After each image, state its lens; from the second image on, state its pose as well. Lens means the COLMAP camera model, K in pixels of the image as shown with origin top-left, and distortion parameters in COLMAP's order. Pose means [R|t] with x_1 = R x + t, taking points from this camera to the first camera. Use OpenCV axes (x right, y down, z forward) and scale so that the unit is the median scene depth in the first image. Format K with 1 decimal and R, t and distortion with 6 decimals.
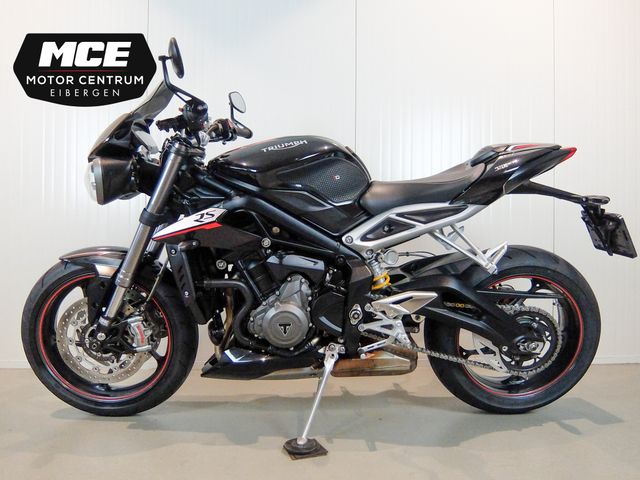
lens RADIAL K [[472.9, 0, 317.0], [0, 472.9, 244.4], [0, 0, 1]] dist [-0.033743, 0.001177]
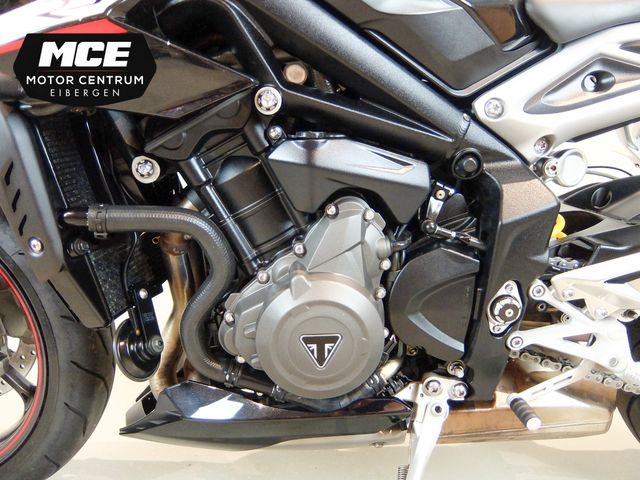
lens RADIAL K [[472.9, 0, 320.8], [0, 472.9, 240.6], [0, 0, 1]] dist [-0.033743, 0.001177]
pose [[0.999800, 0.014196, -0.014088, -0.060372], [-0.013071, 0.996945, 0.077004, 0.066750], [0.015138, -0.076804, 0.996931, 0.622028]]
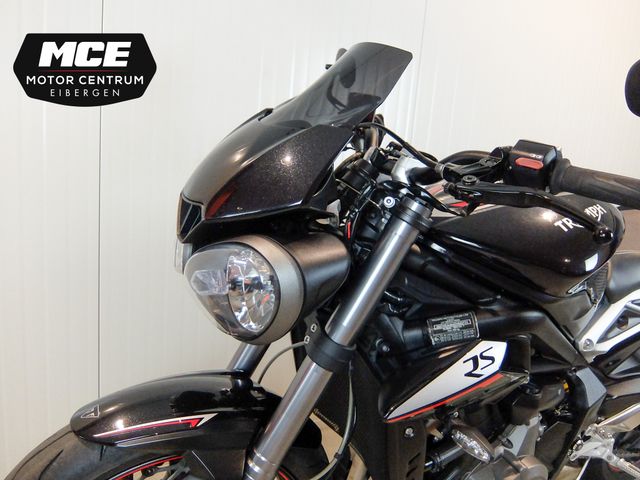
lens RADIAL K [[472.9, 0, 321.2], [0, 472.9, 242.6], [0, 0, 1]] dist [-0.033743, 0.001177]
pose [[0.908632, -0.007540, 0.417530, -0.541255], [-0.062879, 0.985968, 0.154642, -0.227453], [-0.412837, -0.166766, 0.895407, 0.587300]]
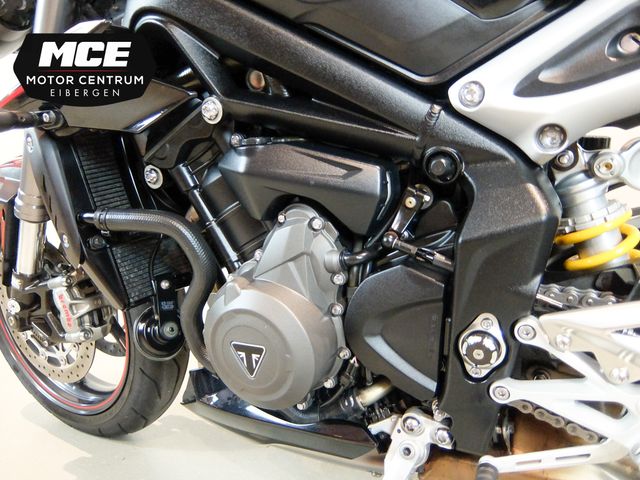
lens RADIAL K [[472.9, 0, 323.6], [0, 472.9, 242.5], [0, 0, 1]] dist [-0.033743, 0.001177]
pose [[0.873156, 0.067818, -0.482699, 0.133226], [-0.020775, 0.994552, 0.102152, 0.053634], [0.486997, -0.079166, 0.869808, 0.692875]]
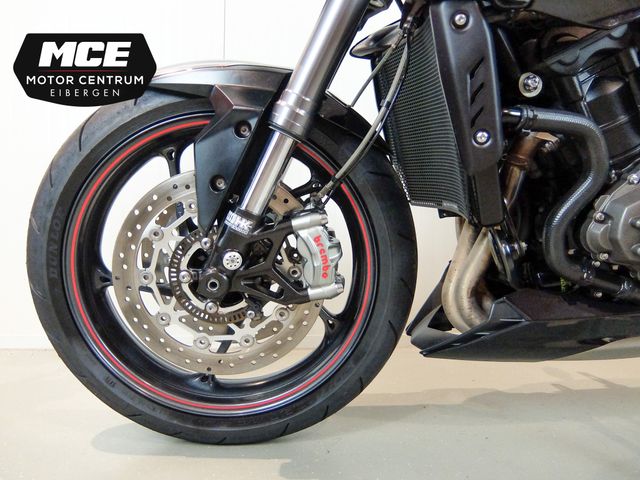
lens RADIAL K [[472.9, 0, 319.5], [0, 472.9, 236.4], [0, 0, 1]] dist [-0.033743, 0.001177]
pose [[0.999403, 0.004260, 0.034283, -0.395346], [-0.004716, 0.999901, 0.013227, 0.168809], [-0.034223, -0.013380, 0.999325, 0.582149]]
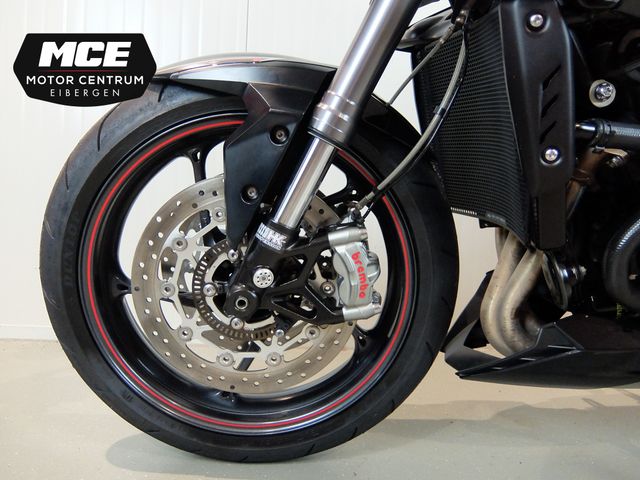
lens RADIAL K [[472.9, 0, 318.4], [0, 472.9, 235.6], [0, 0, 1]] dist [-0.033743, 0.001177]
pose [[0.999322, 0.032343, 0.017567, -0.420581], [-0.033246, 0.997998, 0.053811, 0.140414], [-0.015791, -0.054358, 0.998397, 0.619915]]
